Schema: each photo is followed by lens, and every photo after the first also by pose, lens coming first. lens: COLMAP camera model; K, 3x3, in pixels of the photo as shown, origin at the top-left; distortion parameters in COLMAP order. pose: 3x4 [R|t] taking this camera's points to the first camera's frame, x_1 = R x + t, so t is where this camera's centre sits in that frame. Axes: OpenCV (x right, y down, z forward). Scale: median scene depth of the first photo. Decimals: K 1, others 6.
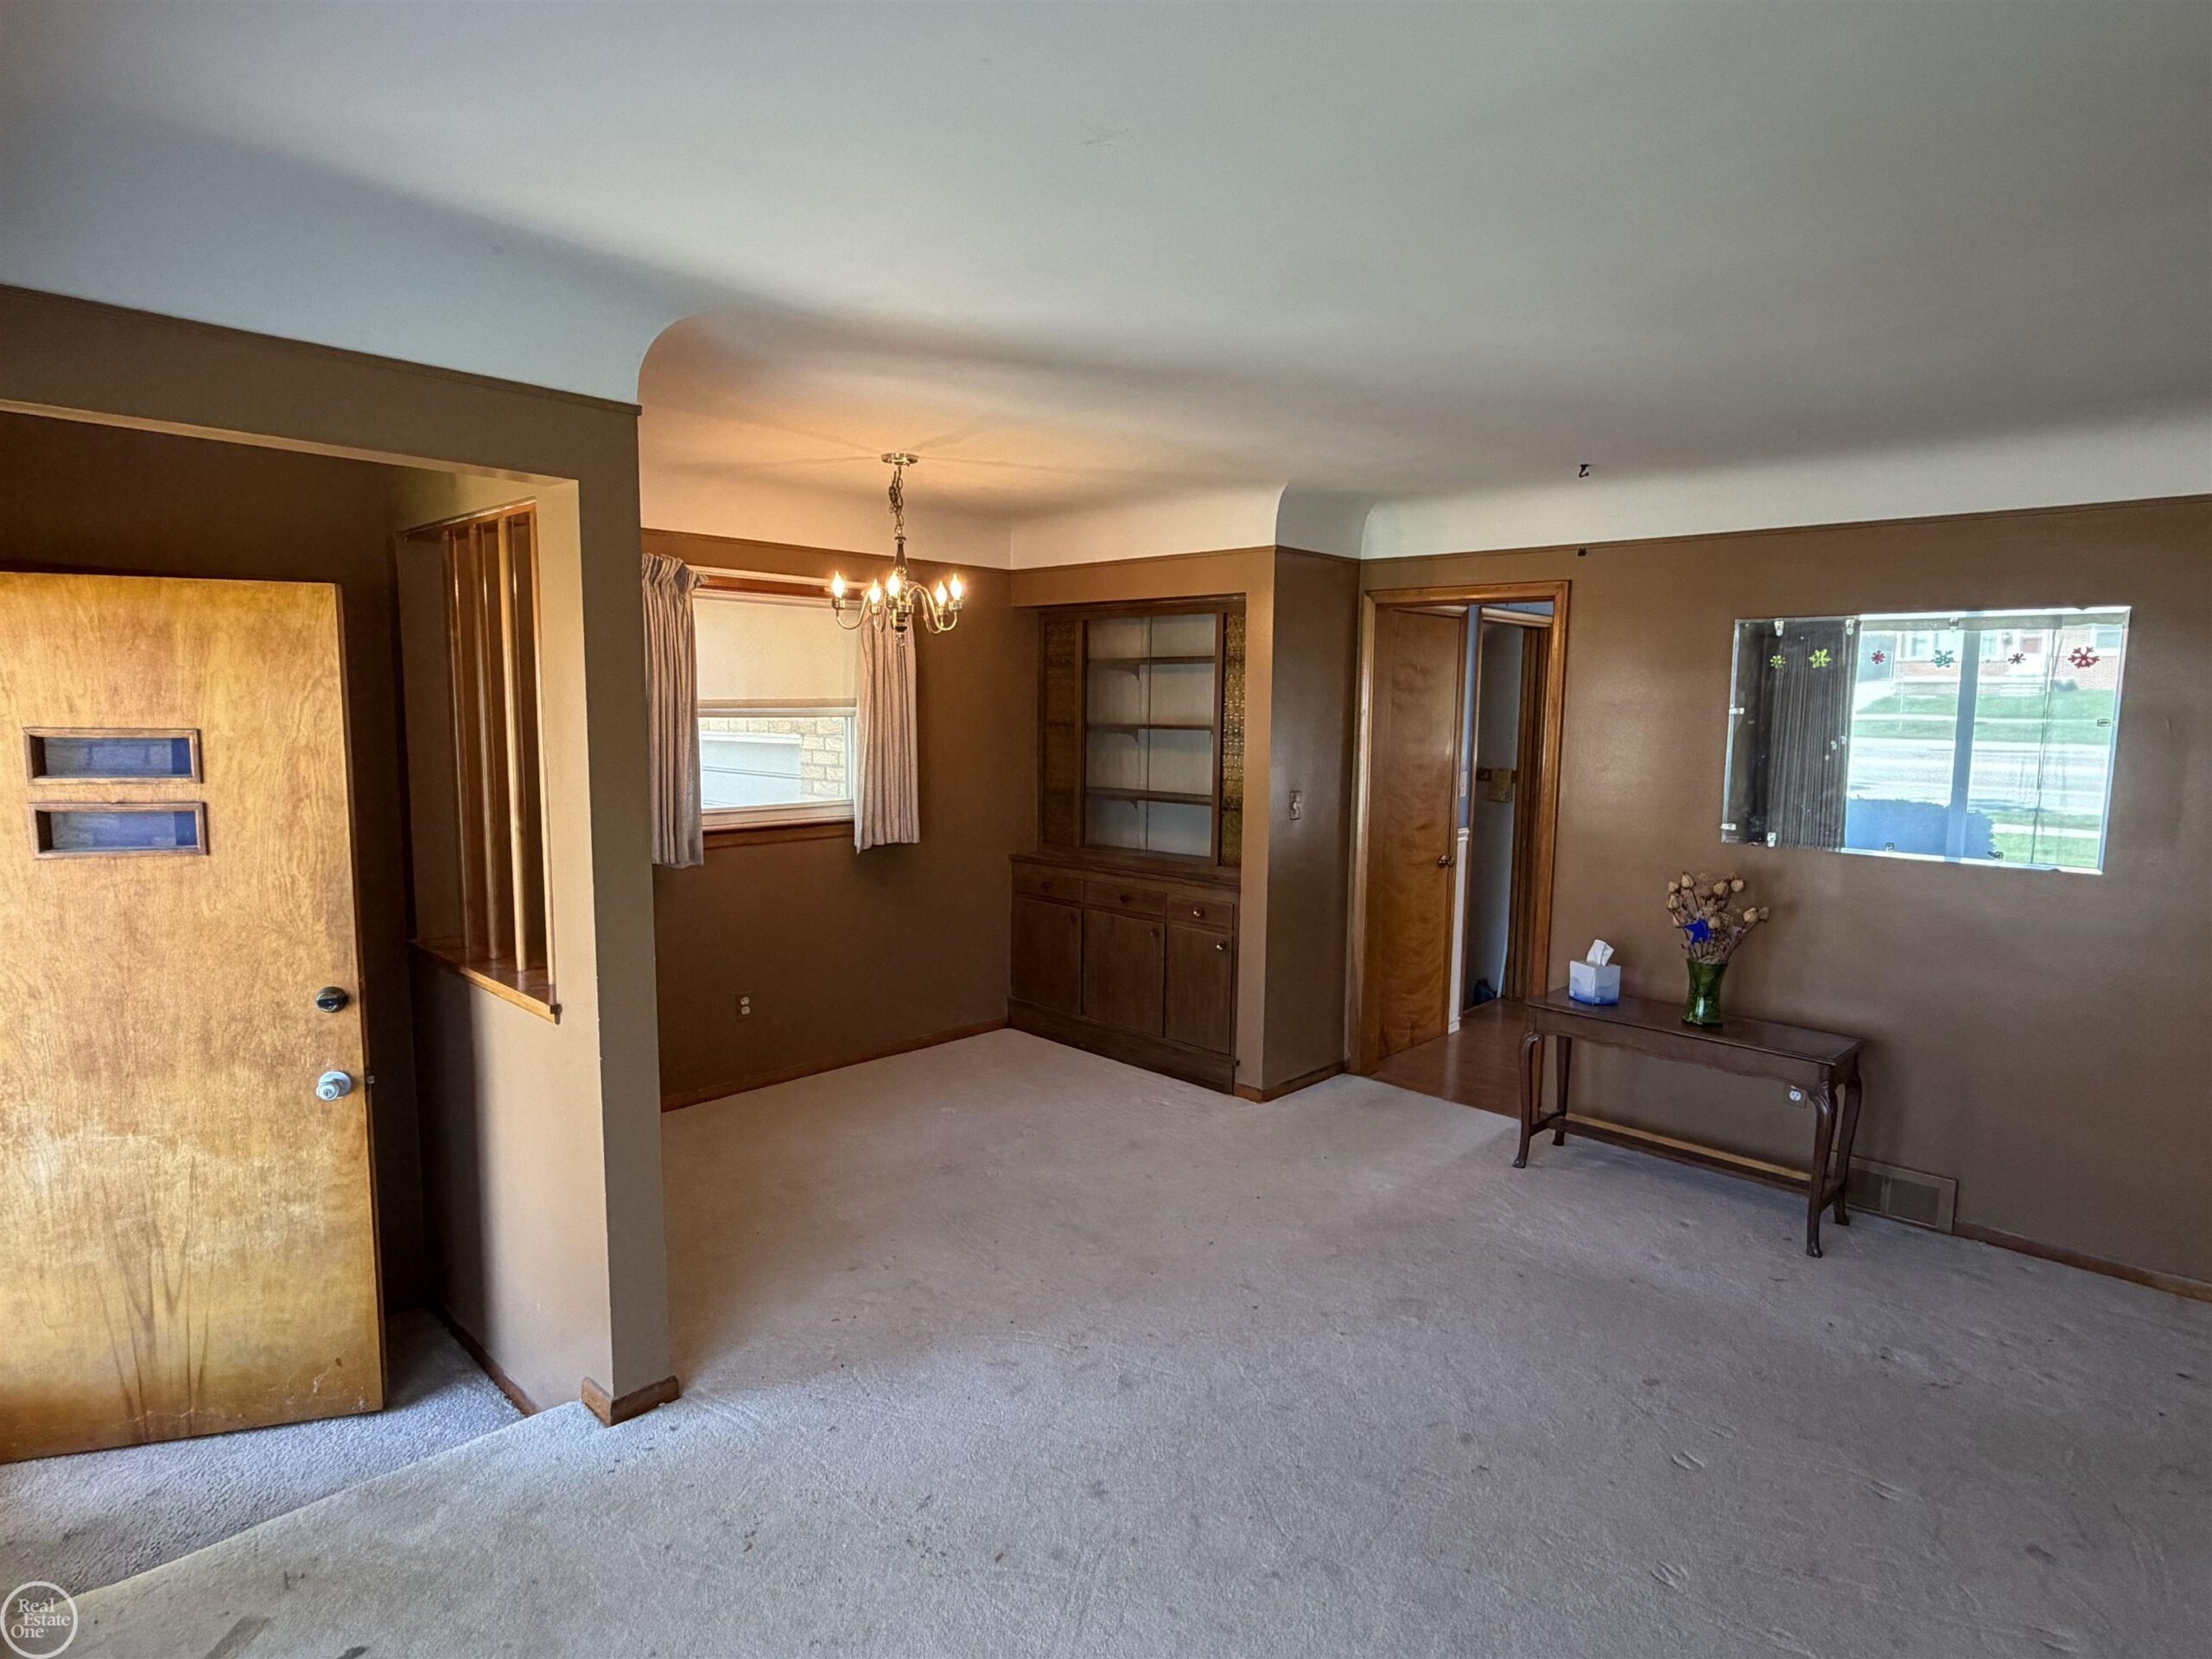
lens RADIAL K [[1198.5, 0, 1106.0], [0, 1198.5, 829.5], [0, 0, 1]] dist [0.004255, 0.000609]
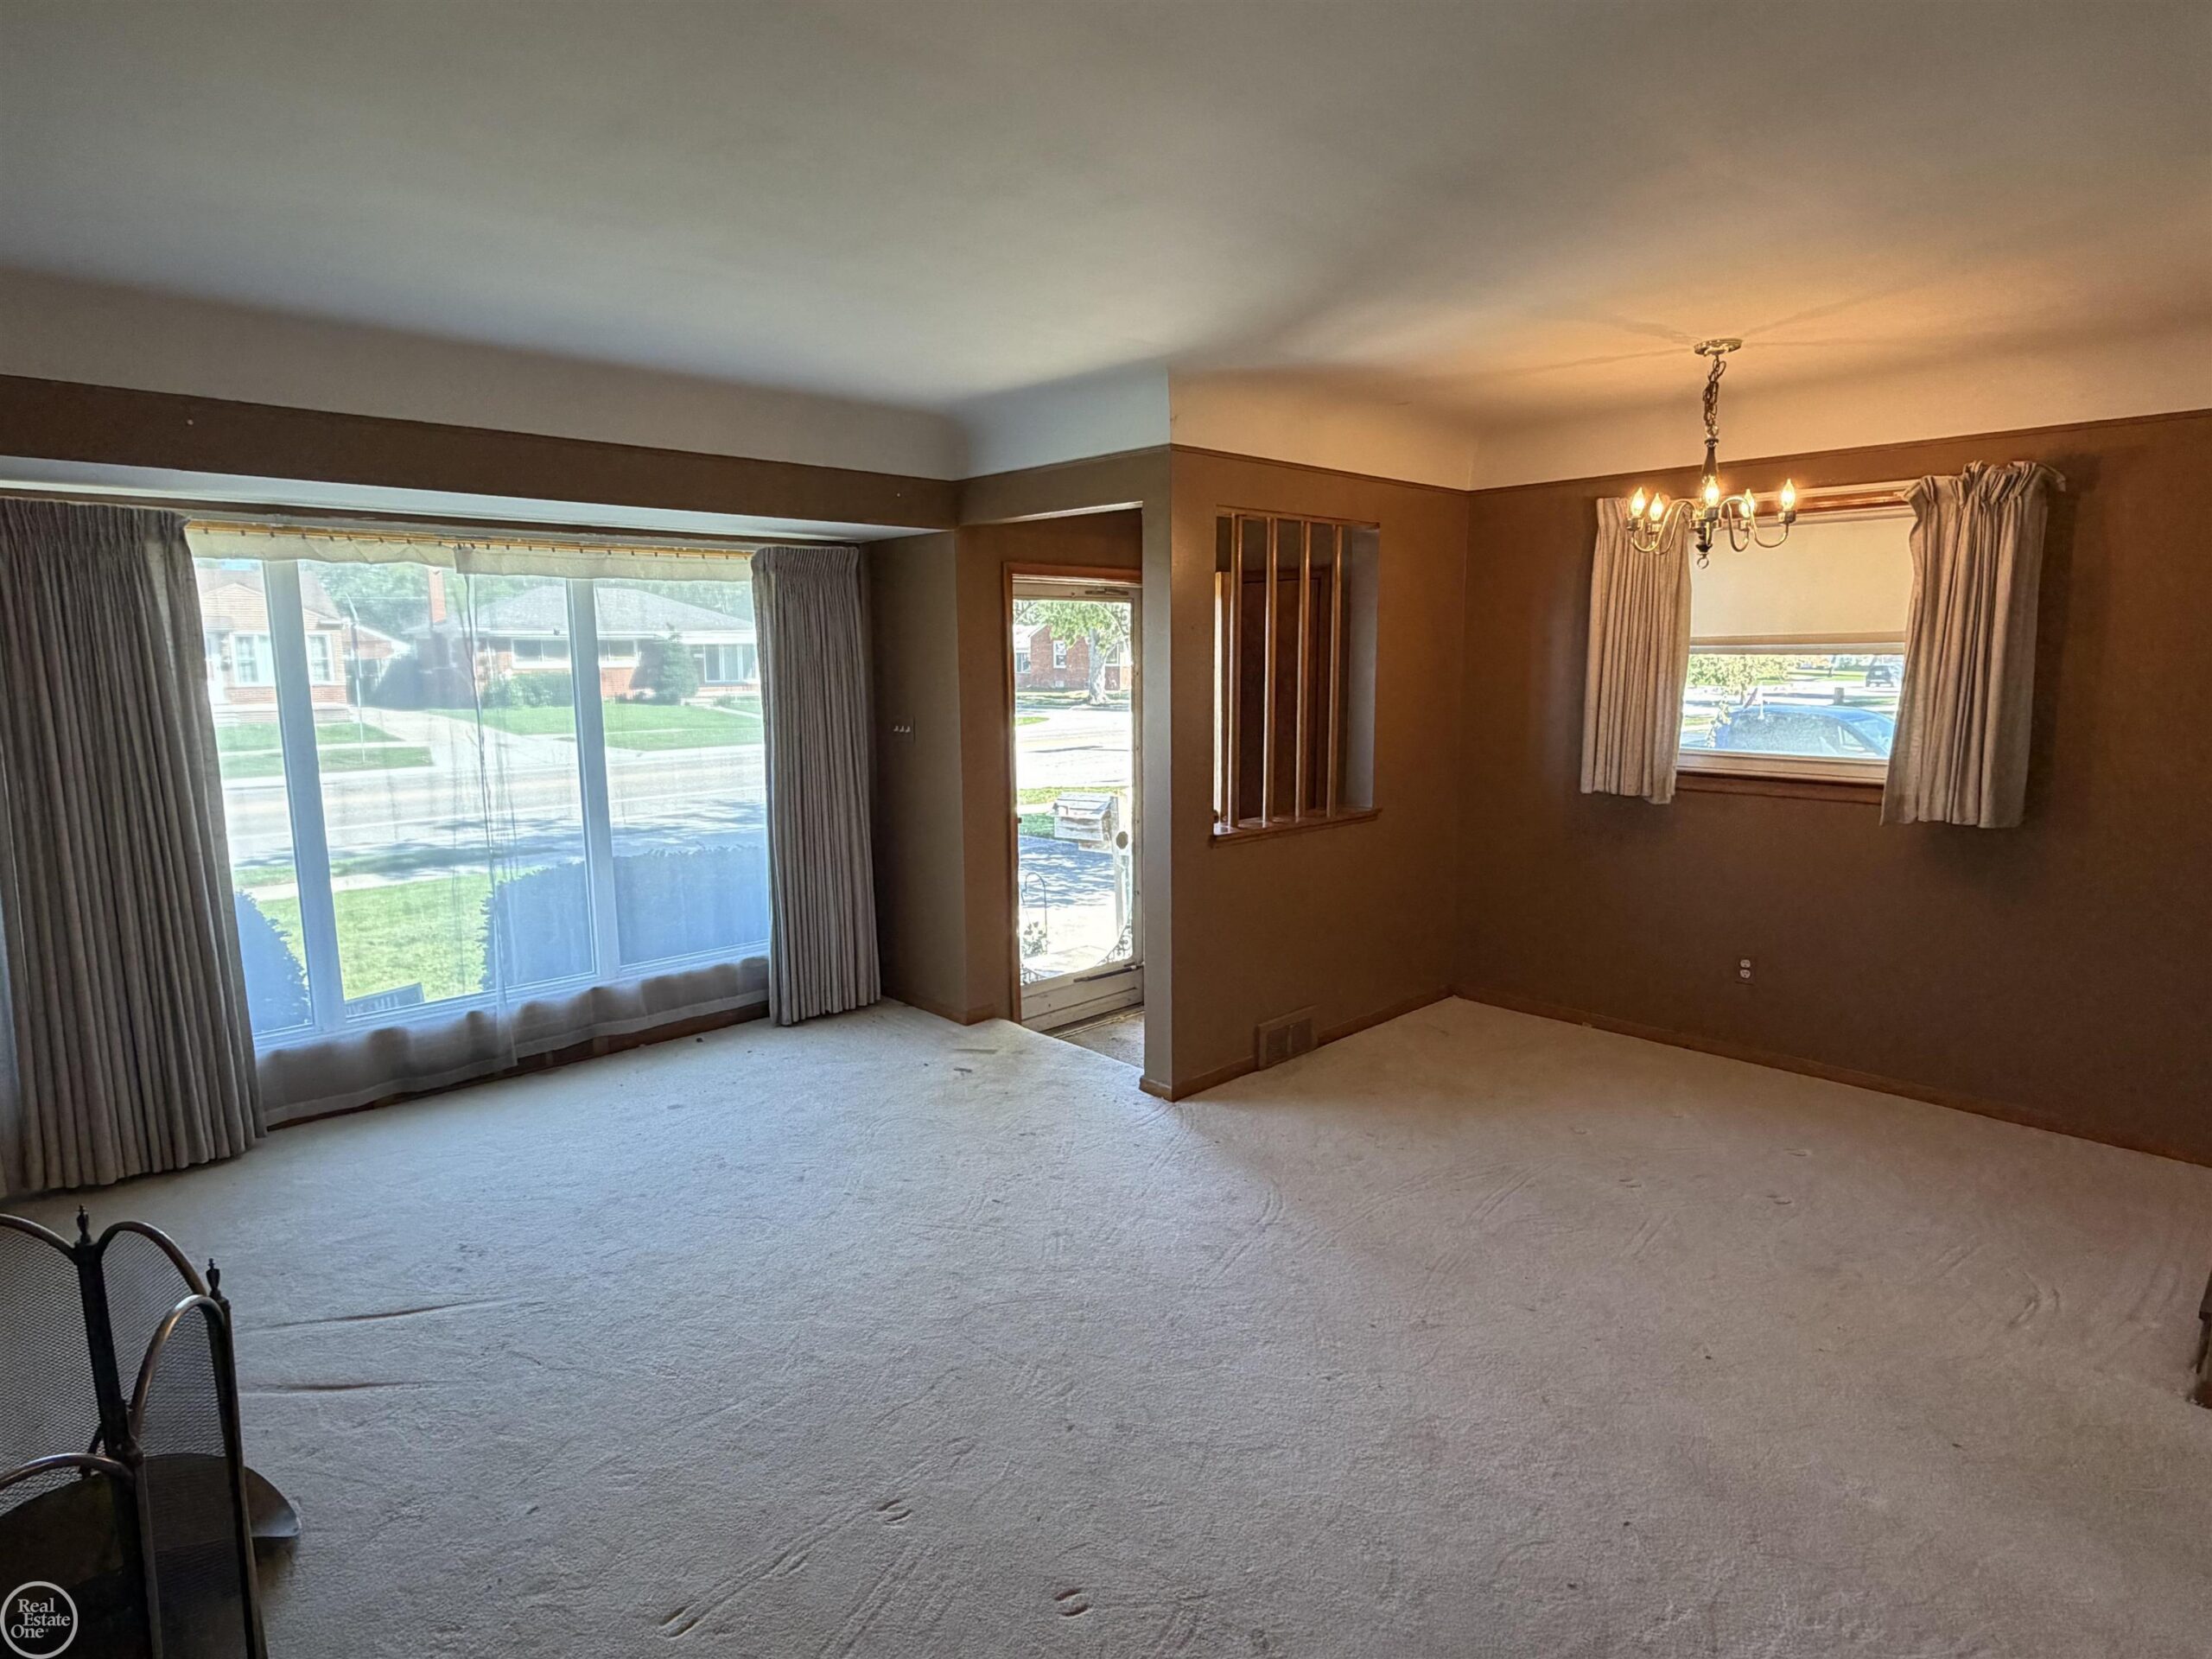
lens RADIAL K [[1198.5, 0, 1106.0], [0, 1198.5, 829.5], [0, 0, 1]] dist [0.004255, 0.000609]
pose [[-0.040170, 0.132388, -0.990384, 0.739455], [-0.101418, 0.985525, 0.135852, -0.041139], [0.994033, 0.105900, -0.026162, 0.621086]]
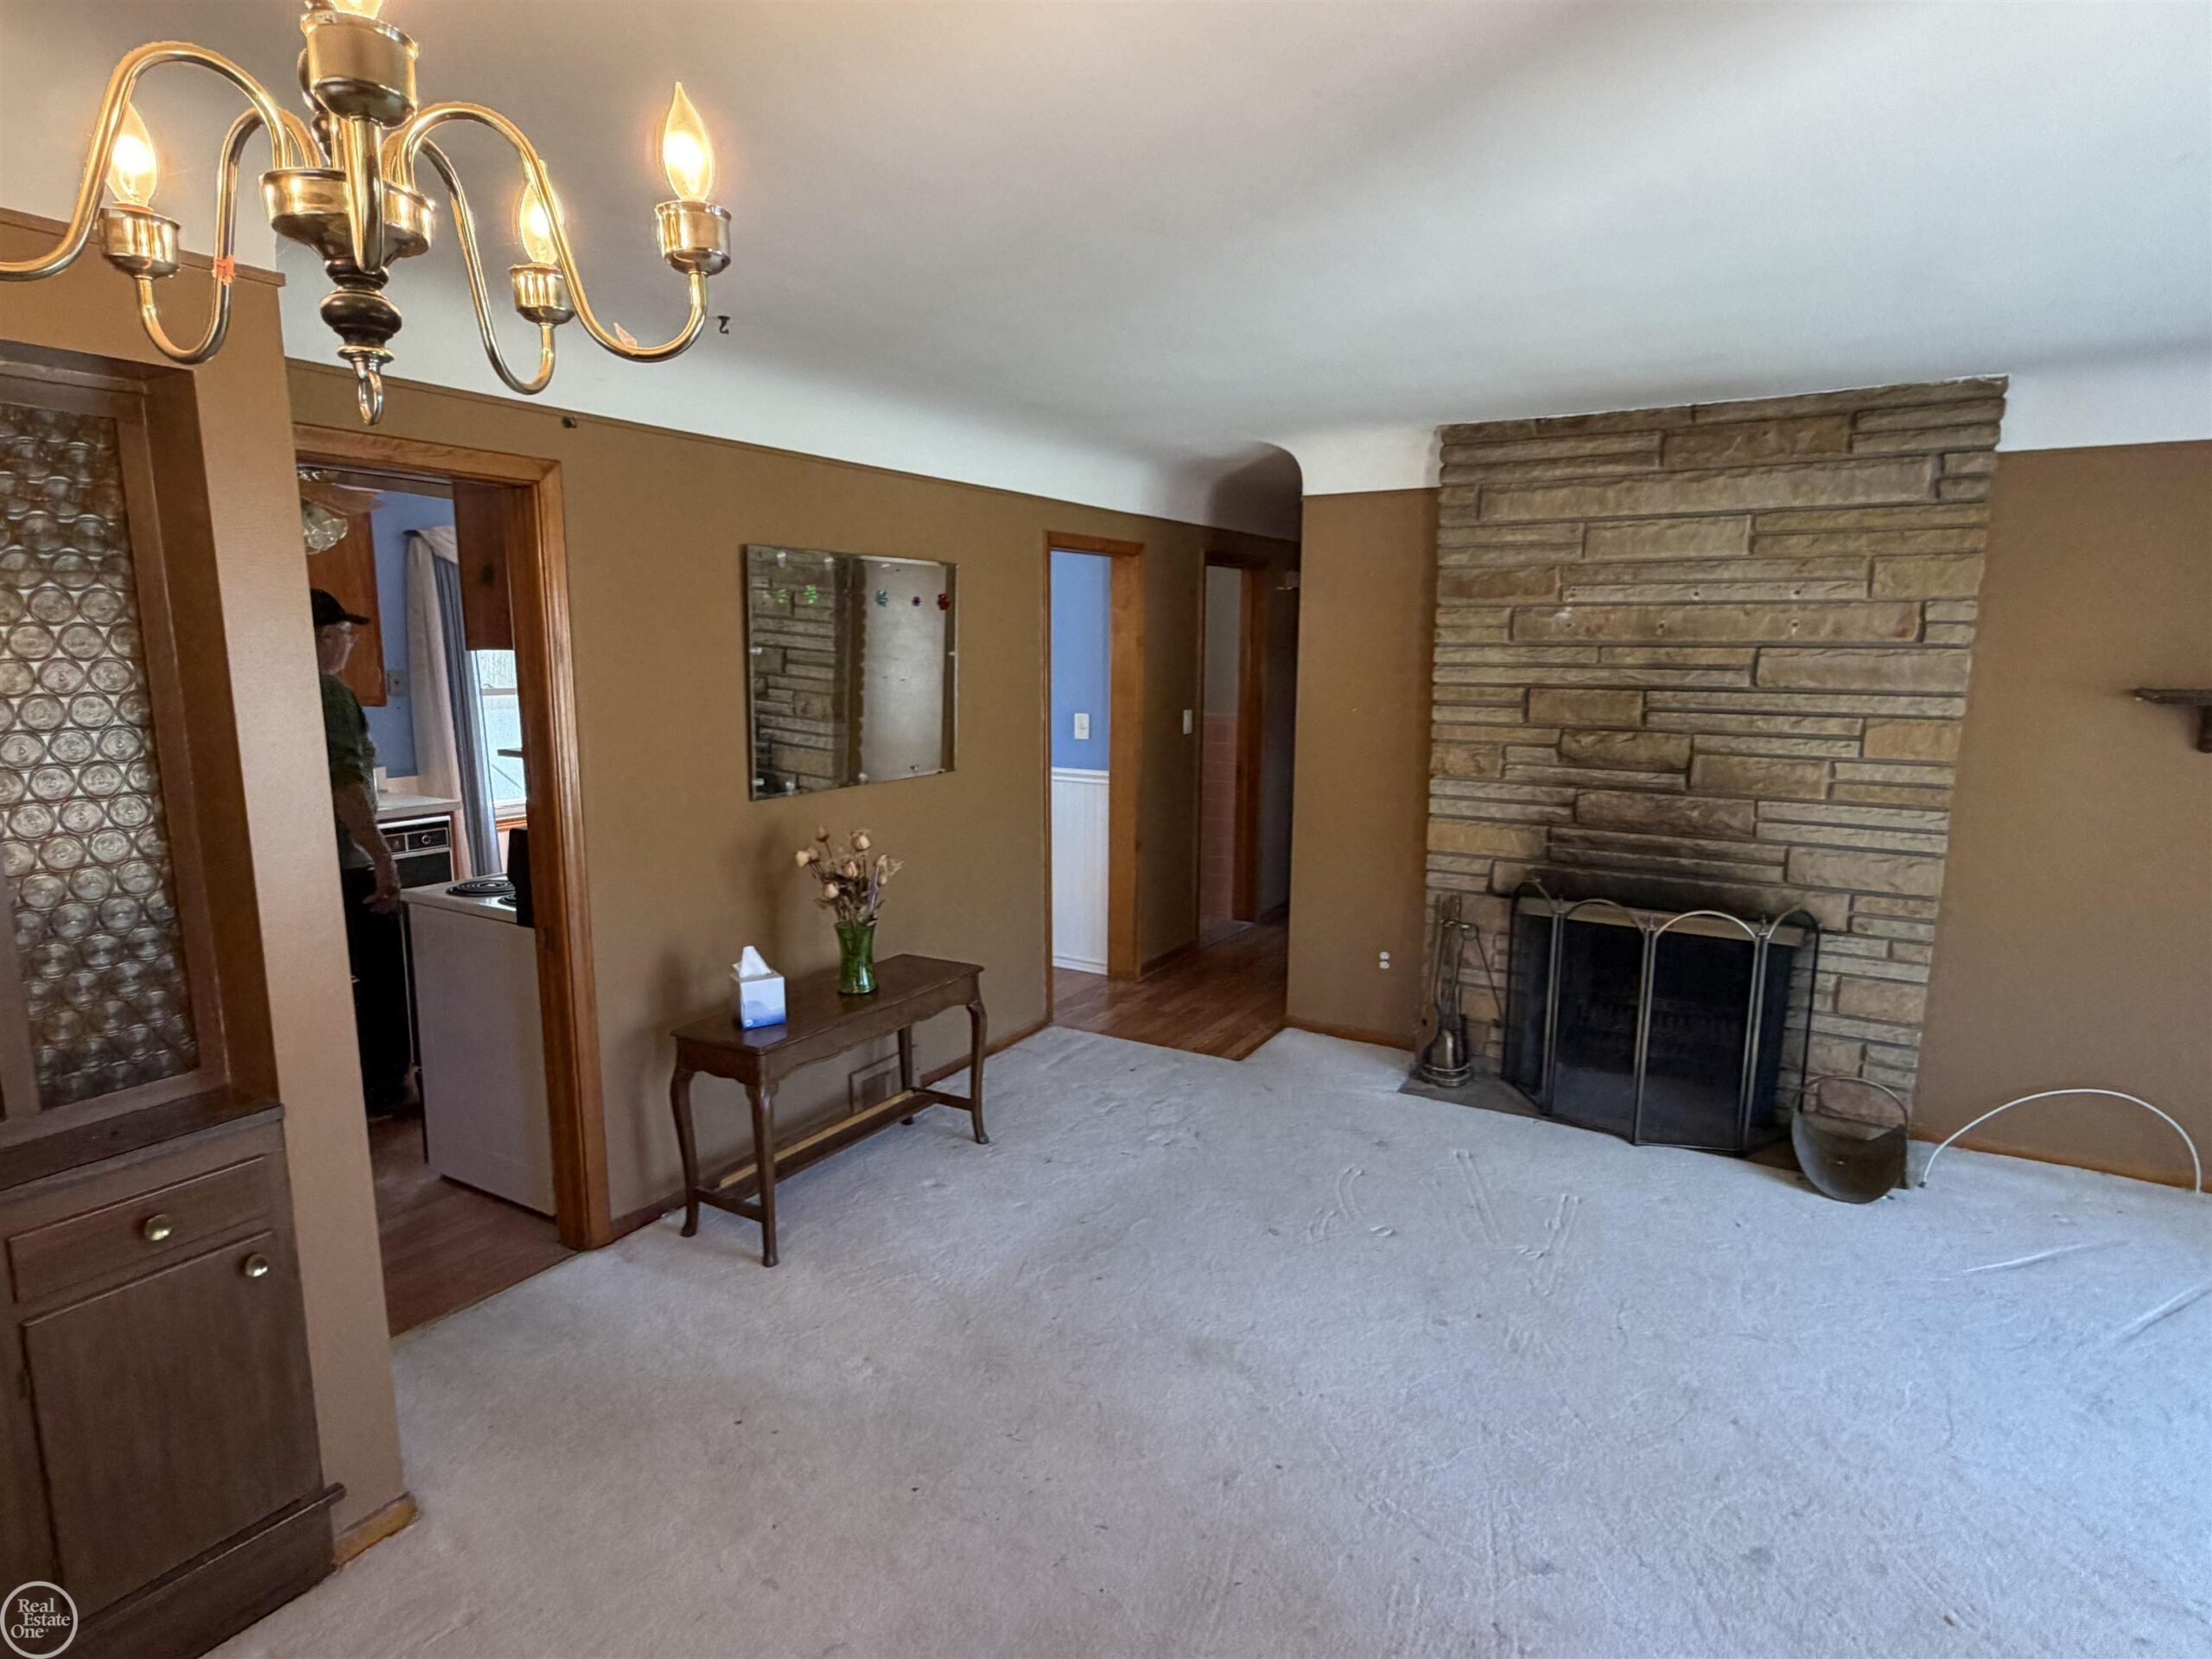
lens RADIAL K [[1198.5, 0, 1106.0], [0, 1198.5, 829.5], [0, 0, 1]] dist [0.004255, 0.000609]
pose [[-0.219717, -0.167570, 0.961064, -0.392866], [0.100963, 0.975942, 0.193246, -0.113294], [-0.970325, 0.139492, -0.197513, 0.929810]]
